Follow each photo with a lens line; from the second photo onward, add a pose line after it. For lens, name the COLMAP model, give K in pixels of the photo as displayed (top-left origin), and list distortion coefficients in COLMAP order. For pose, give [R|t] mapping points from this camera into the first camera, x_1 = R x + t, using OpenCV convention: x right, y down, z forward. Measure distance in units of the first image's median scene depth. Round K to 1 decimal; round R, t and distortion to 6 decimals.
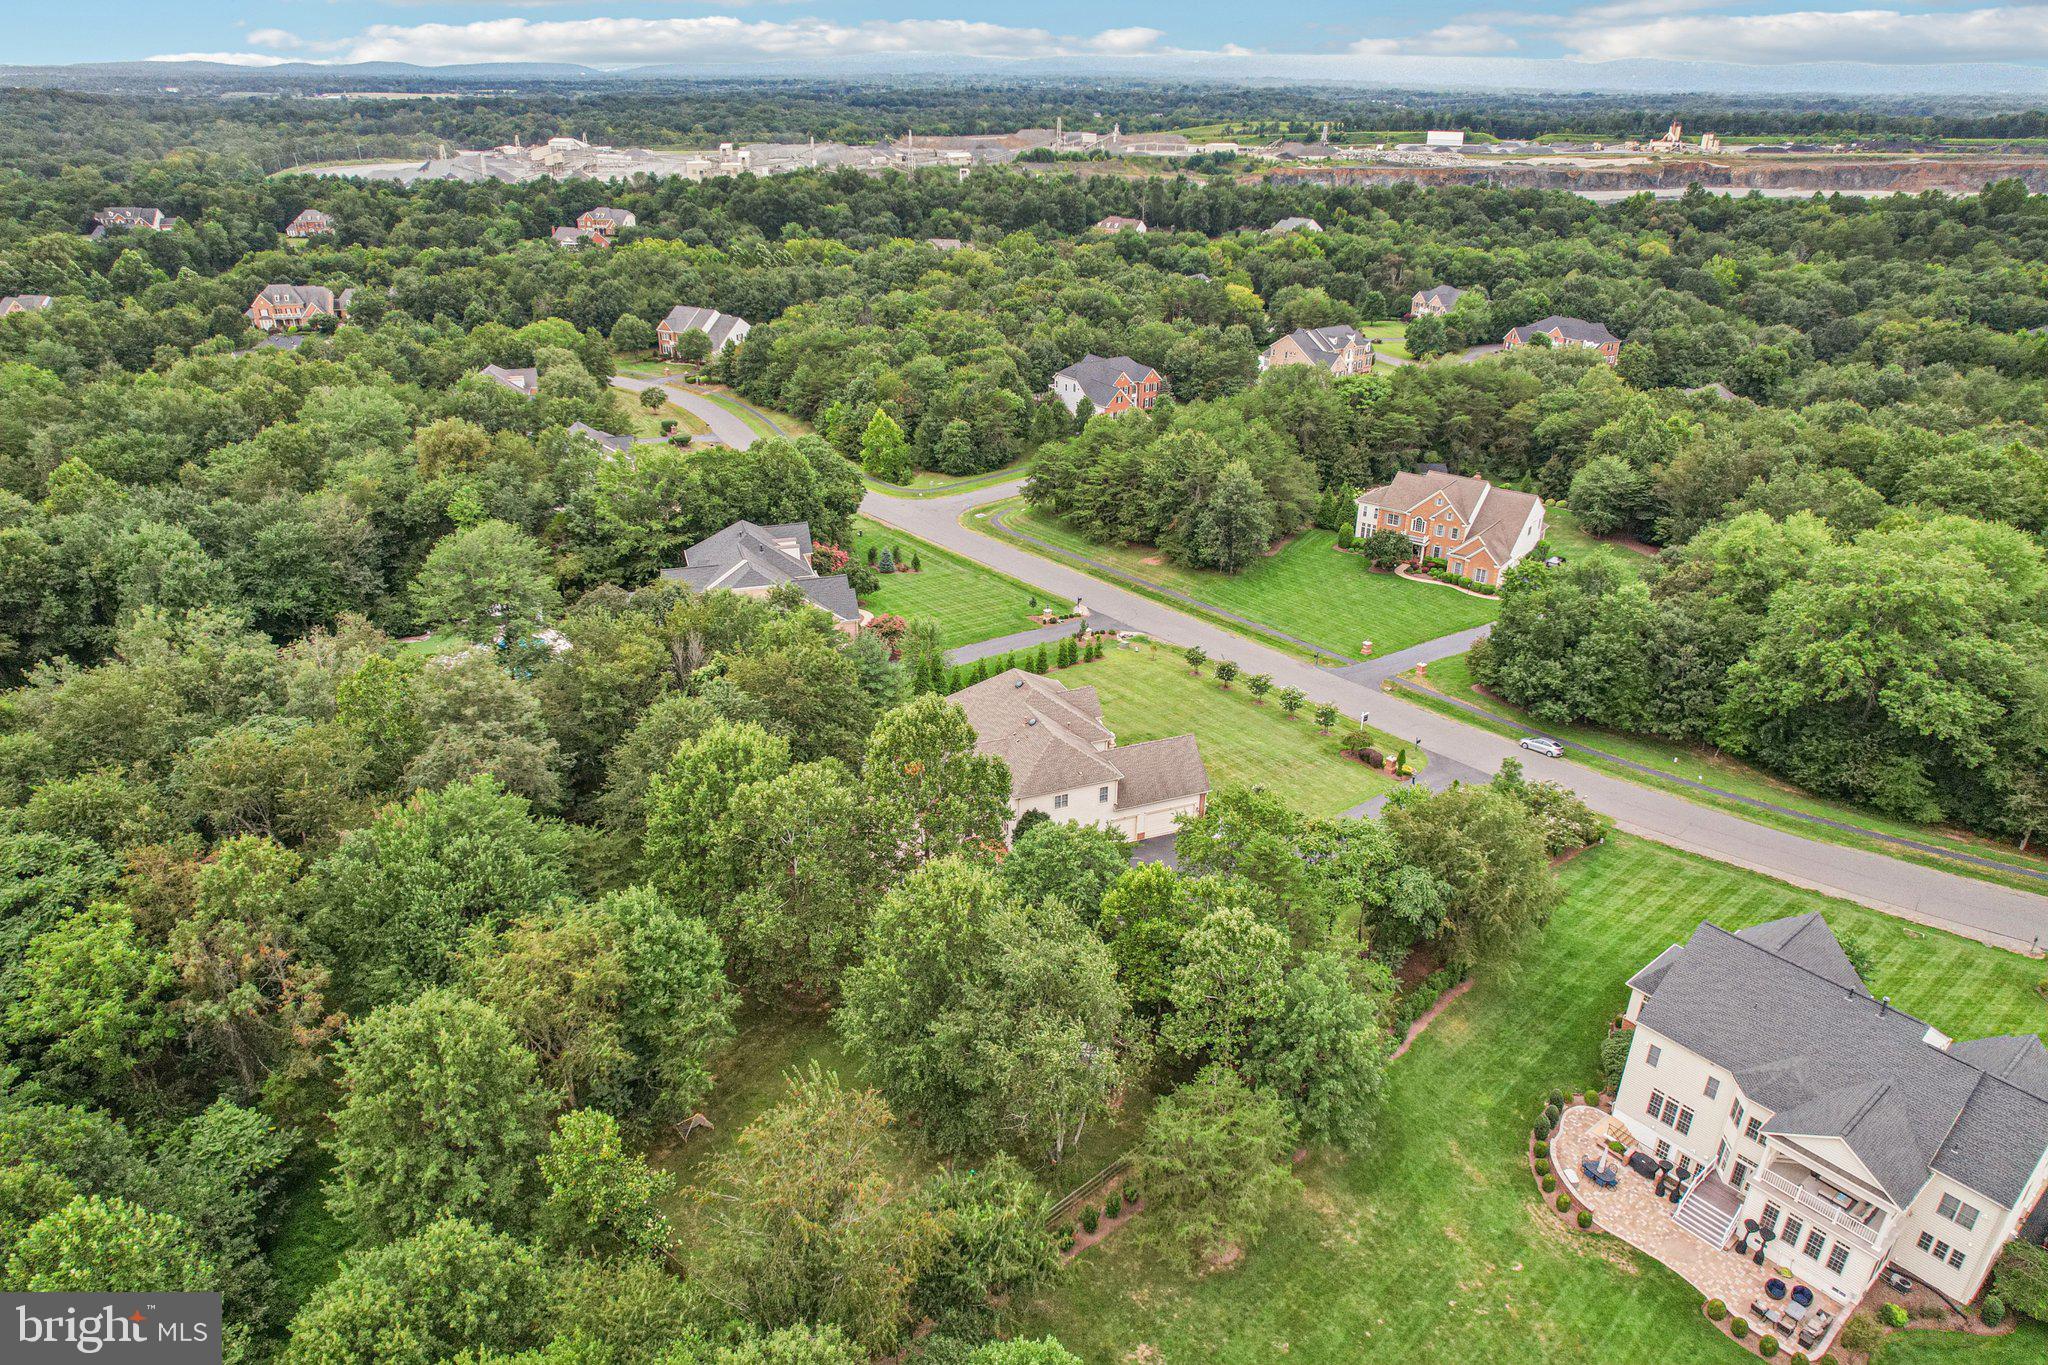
lens RADIAL K [[1304.5, 0, 1017.0], [0, 1304.5, 687.7], [0, 0, 1]] dist [-0.070451, 0.064426]
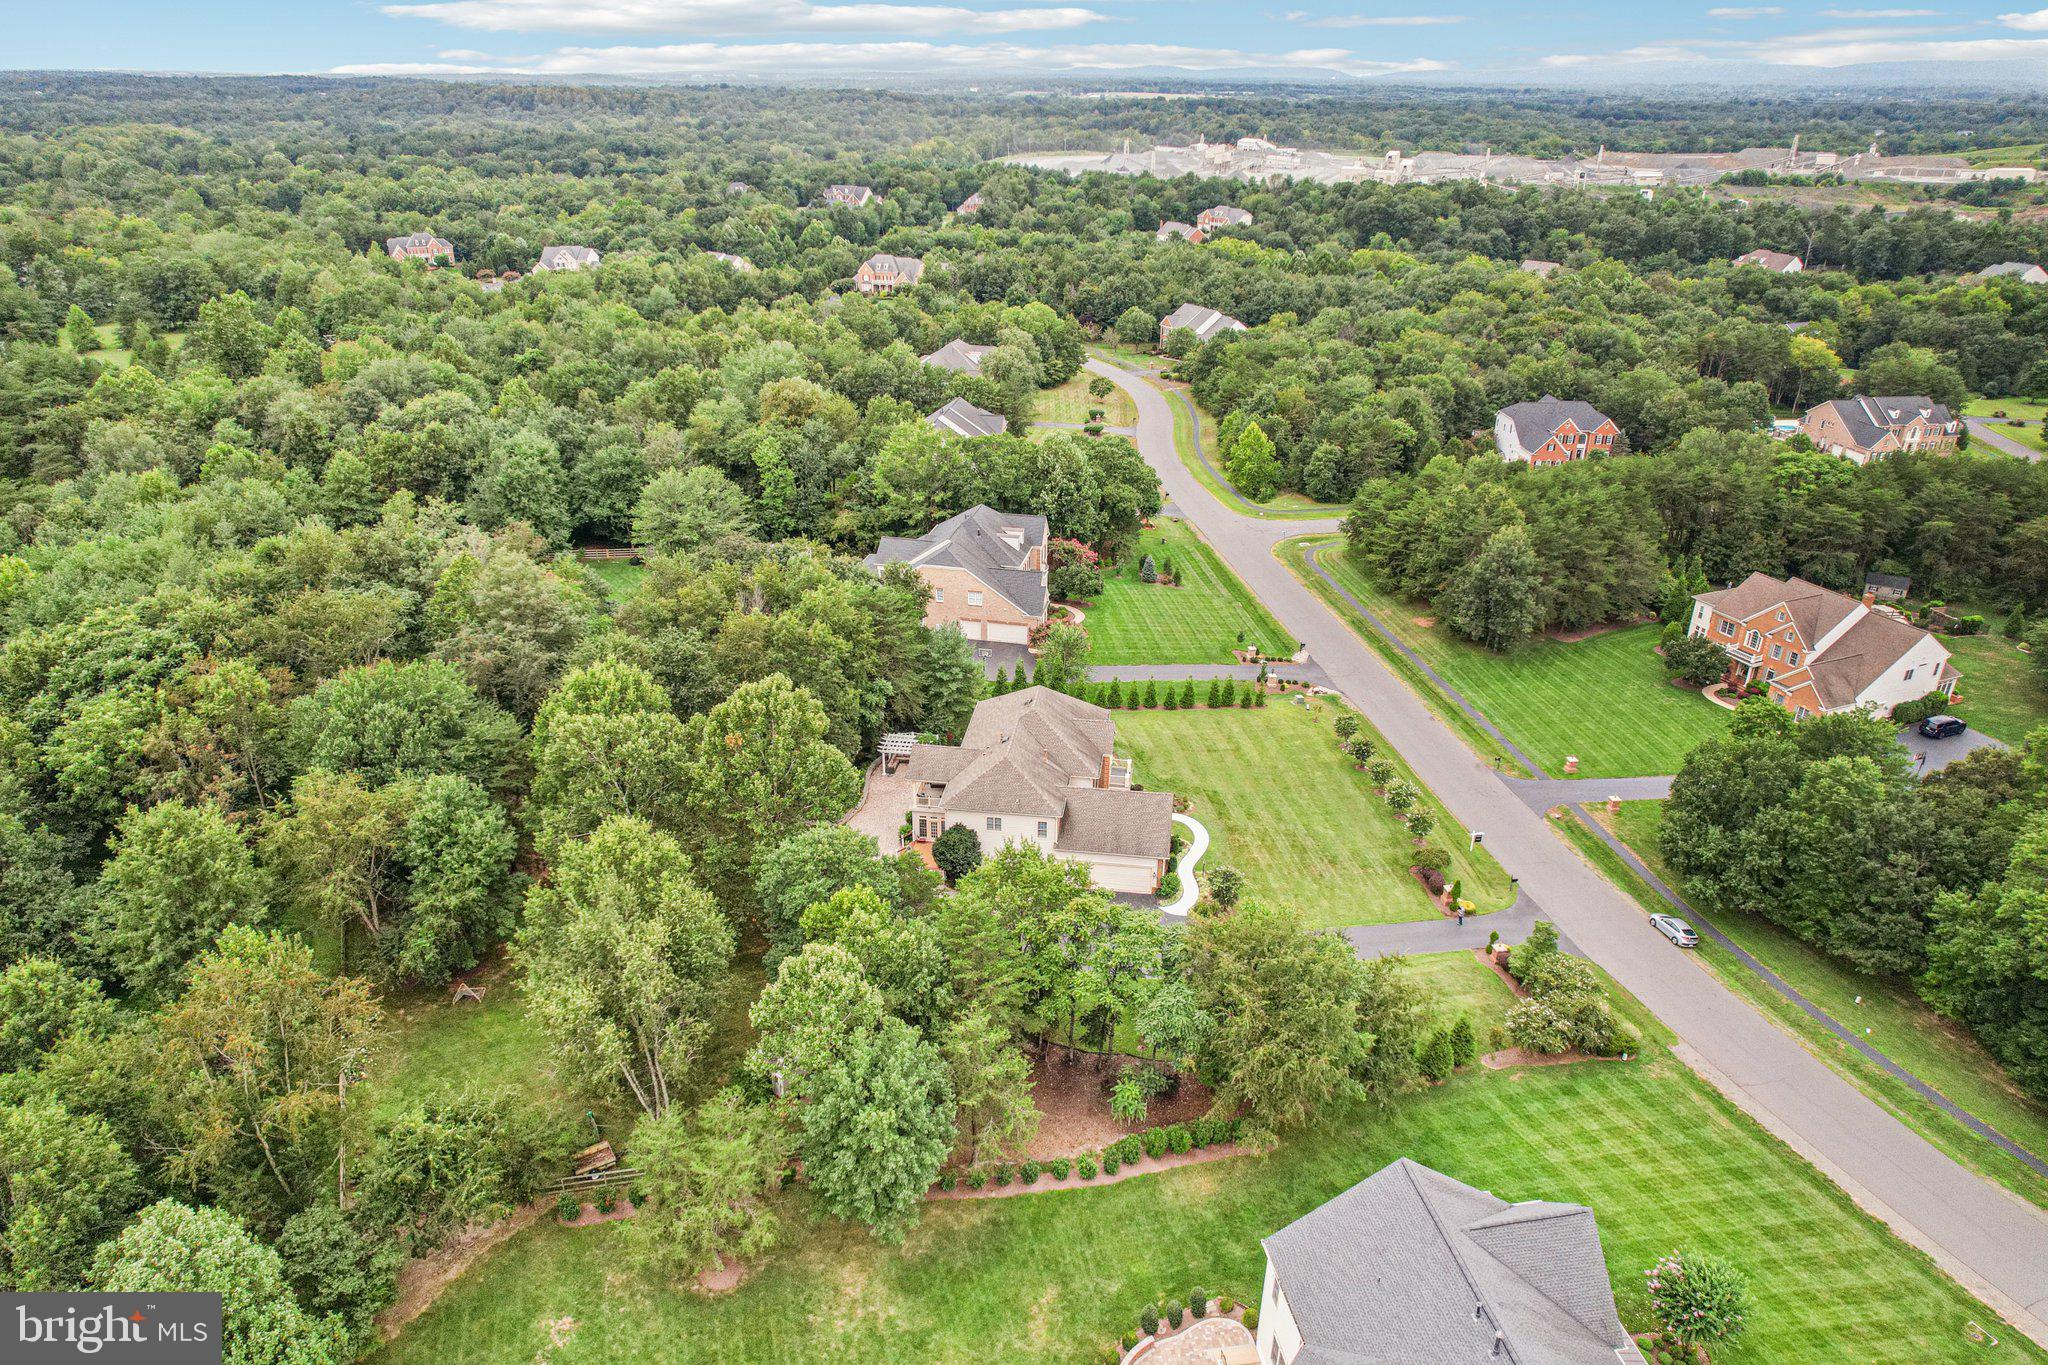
lens RADIAL K [[1304.5, 0, 1010.7], [0, 1304.5, 677.7], [0, 0, 1]] dist [-0.070451, 0.064426]
pose [[0.869396, 0.209024, -0.447727, 0.154570], [-0.213715, 0.976049, 0.040682, -0.020690], [0.445507, 0.060317, 0.893244, 0.045283]]
